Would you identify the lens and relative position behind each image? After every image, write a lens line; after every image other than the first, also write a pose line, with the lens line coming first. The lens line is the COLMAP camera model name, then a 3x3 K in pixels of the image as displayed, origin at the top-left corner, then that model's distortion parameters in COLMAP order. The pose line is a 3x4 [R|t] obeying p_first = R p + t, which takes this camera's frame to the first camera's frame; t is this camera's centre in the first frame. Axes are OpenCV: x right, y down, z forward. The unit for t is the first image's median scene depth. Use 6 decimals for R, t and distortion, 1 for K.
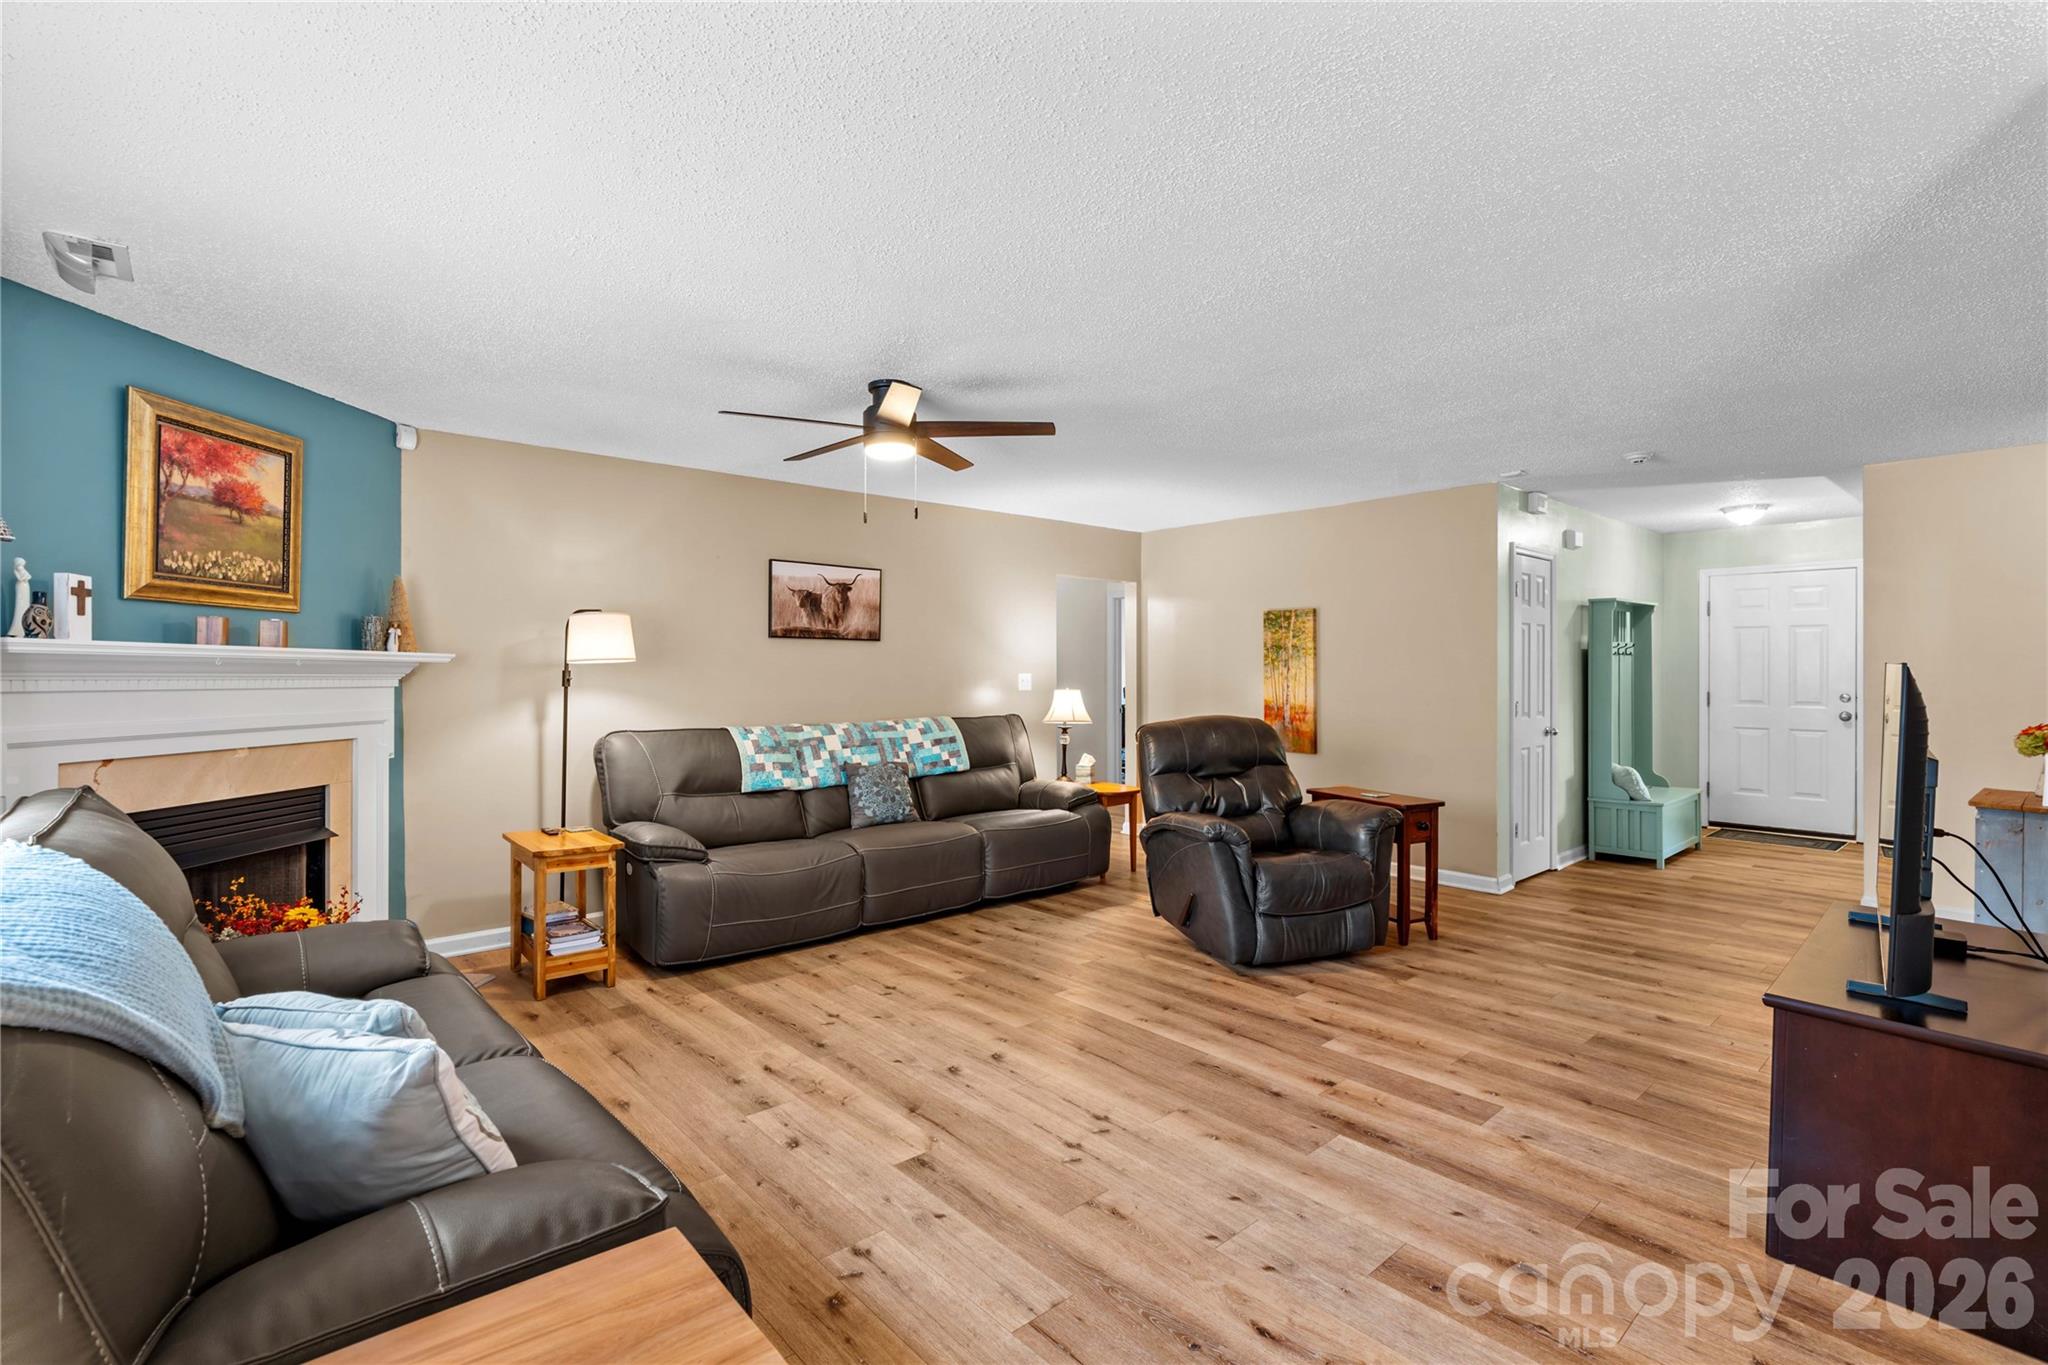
lens RADIAL K [[937.3, 0, 1039.4], [0, 937.3, 673.2], [0, 0, 1]] dist [-0.010696, 0.004070]
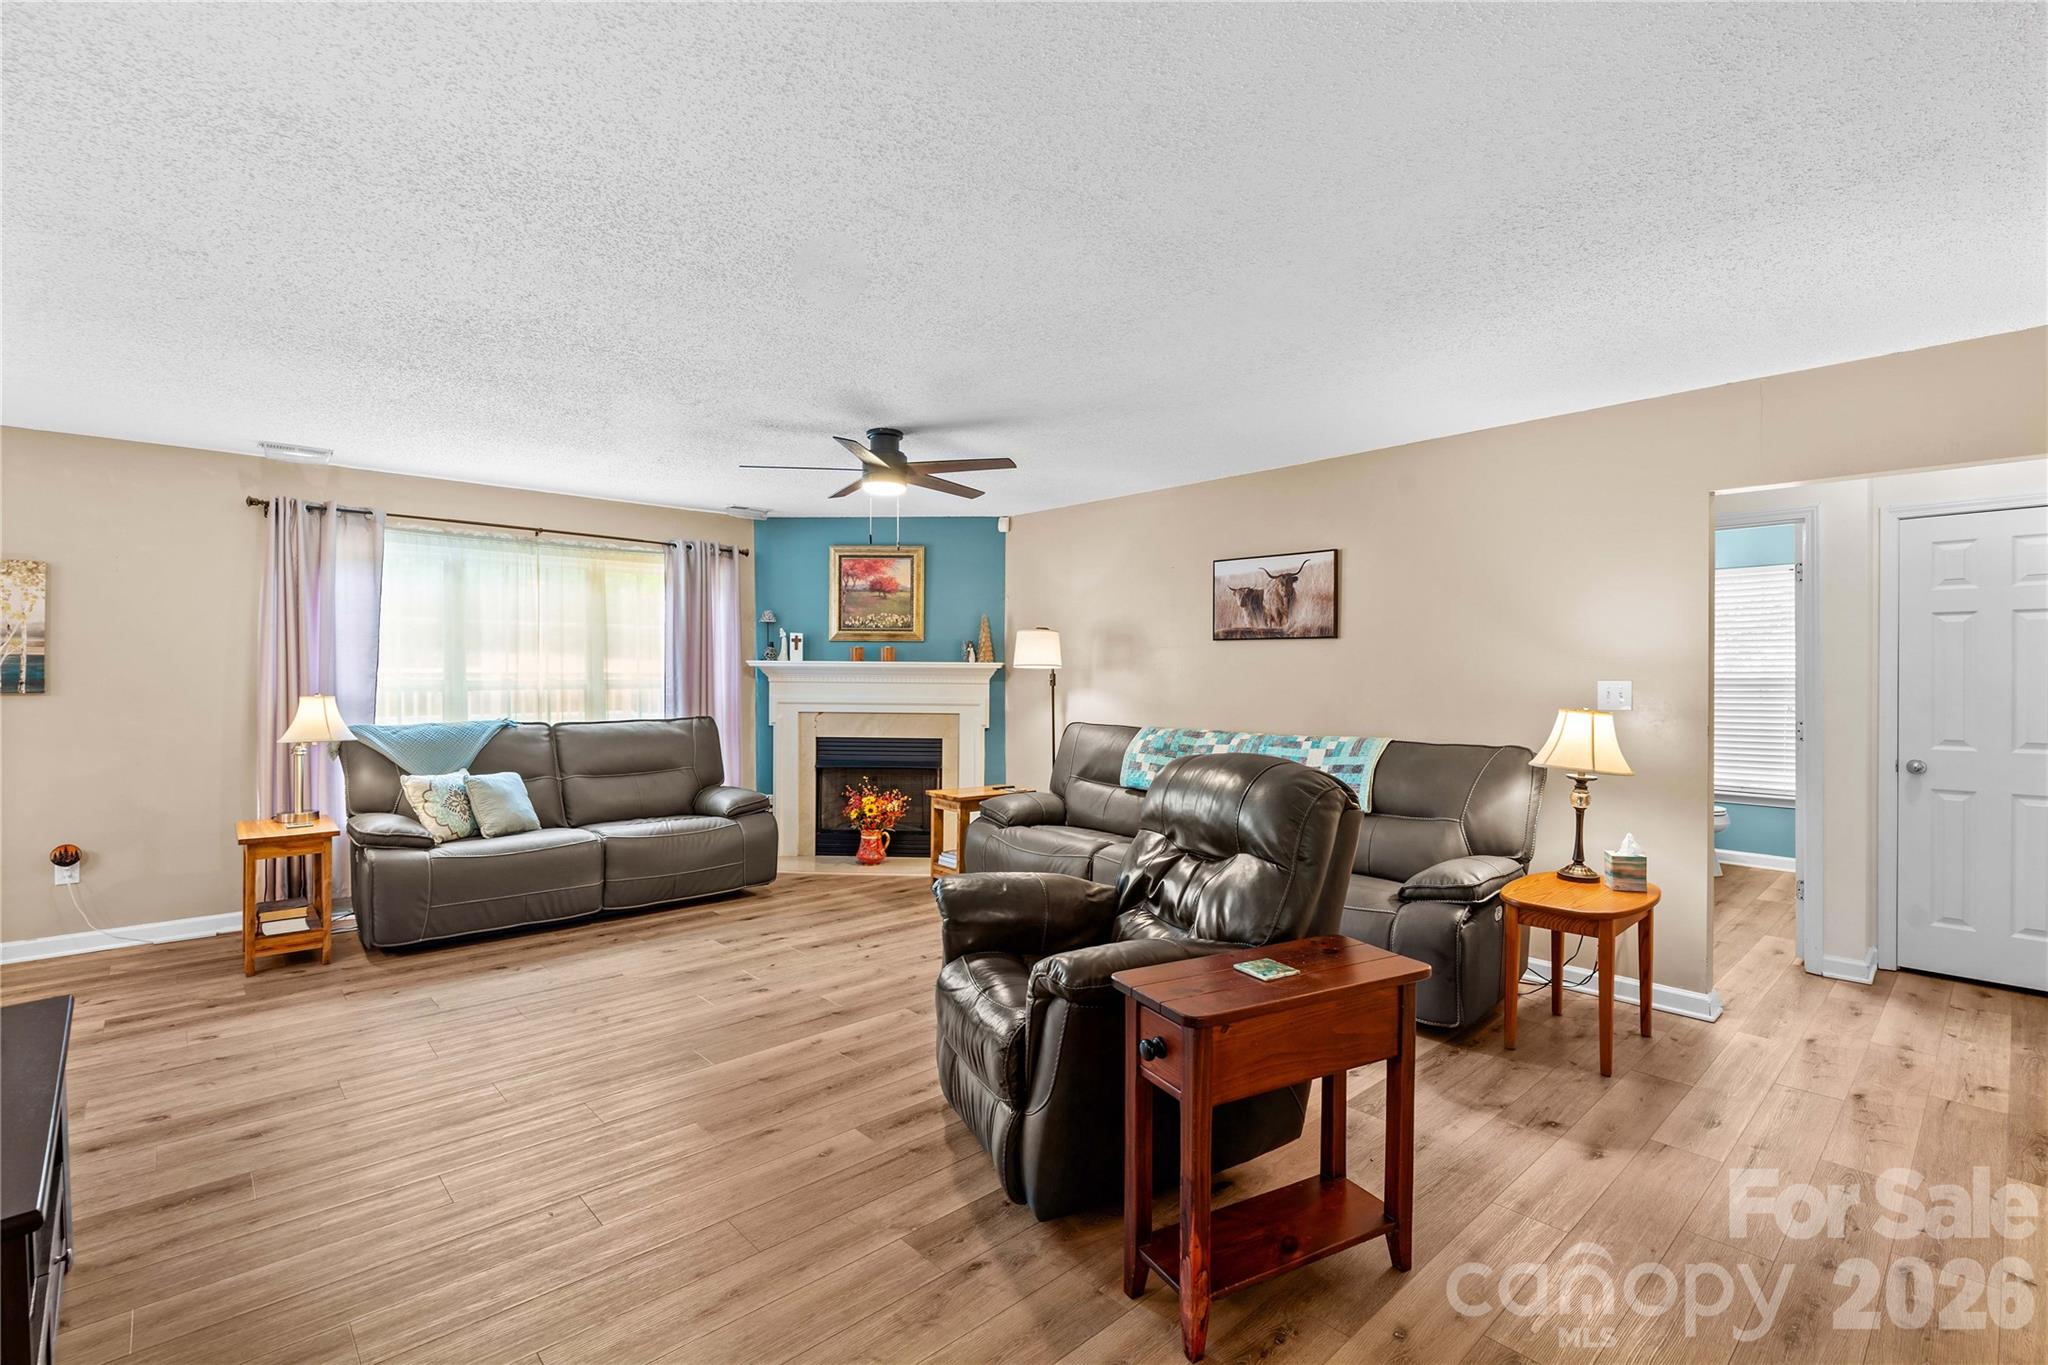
lens RADIAL K [[937.3, 0, 1013.3], [0, 937.3, 689.1], [0, 0, 1]] dist [-0.010696, 0.004070]
pose [[-0.002376, 0.017788, -0.999839, 0.931738], [-0.004700, 0.999831, 0.017799, -0.005061], [0.999986, 0.004741, -0.002292, 1.060492]]
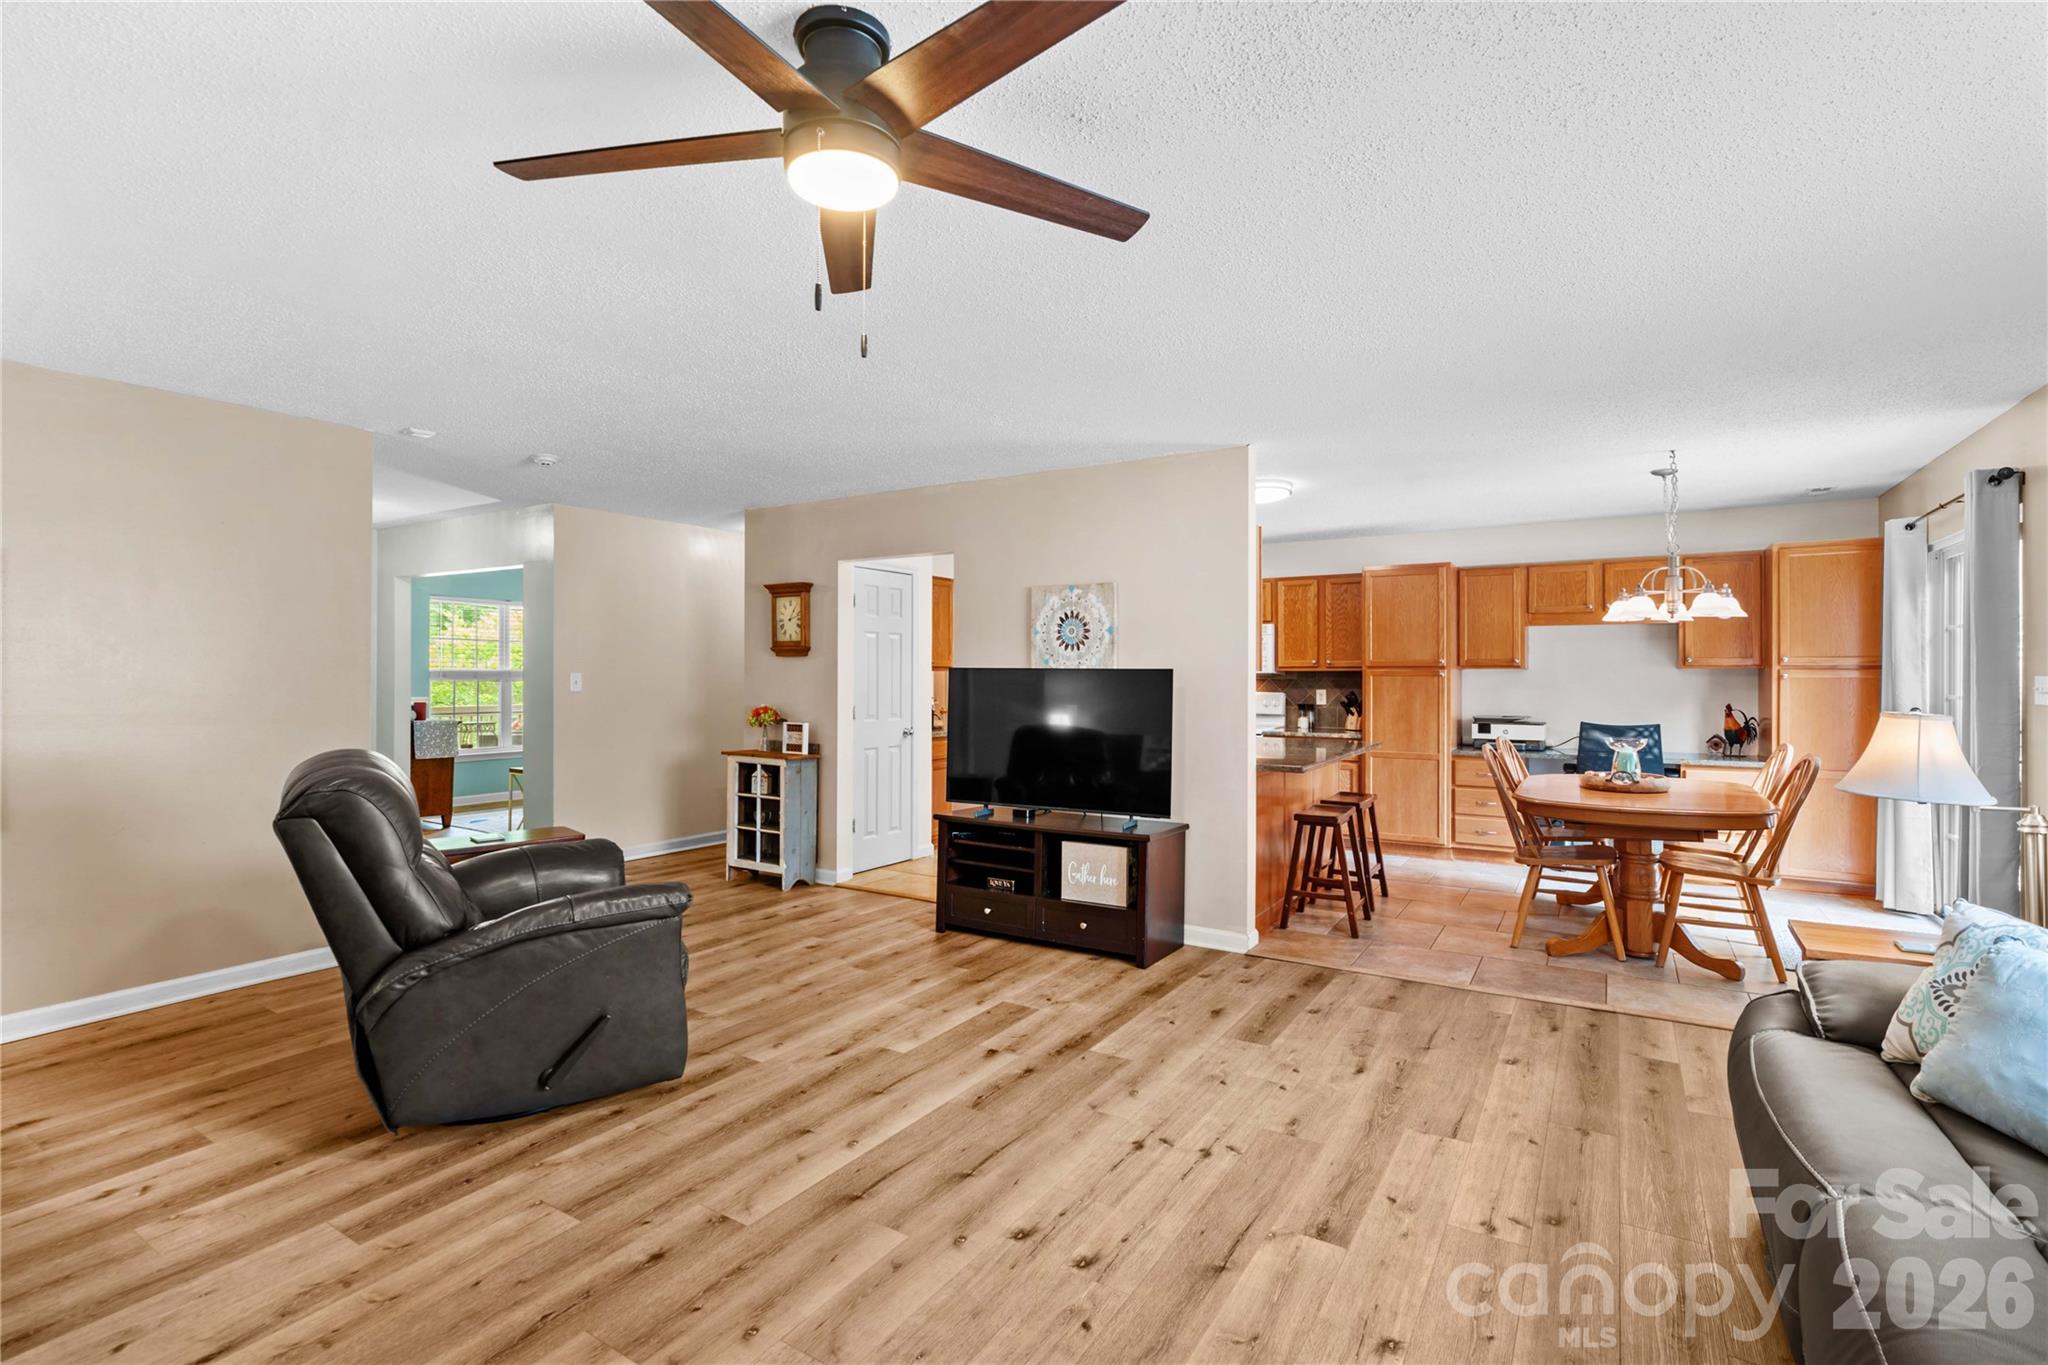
lens RADIAL K [[937.3, 0, 1017.0], [0, 937.3, 673.0], [0, 0, 1]] dist [-0.010696, 0.004070]
pose [[-0.262710, 0.002573, 0.964871, -0.561822], [0.001392, 0.999996, -0.002288, 0.000699], [-0.964874, 0.000742, -0.262712, 0.943611]]
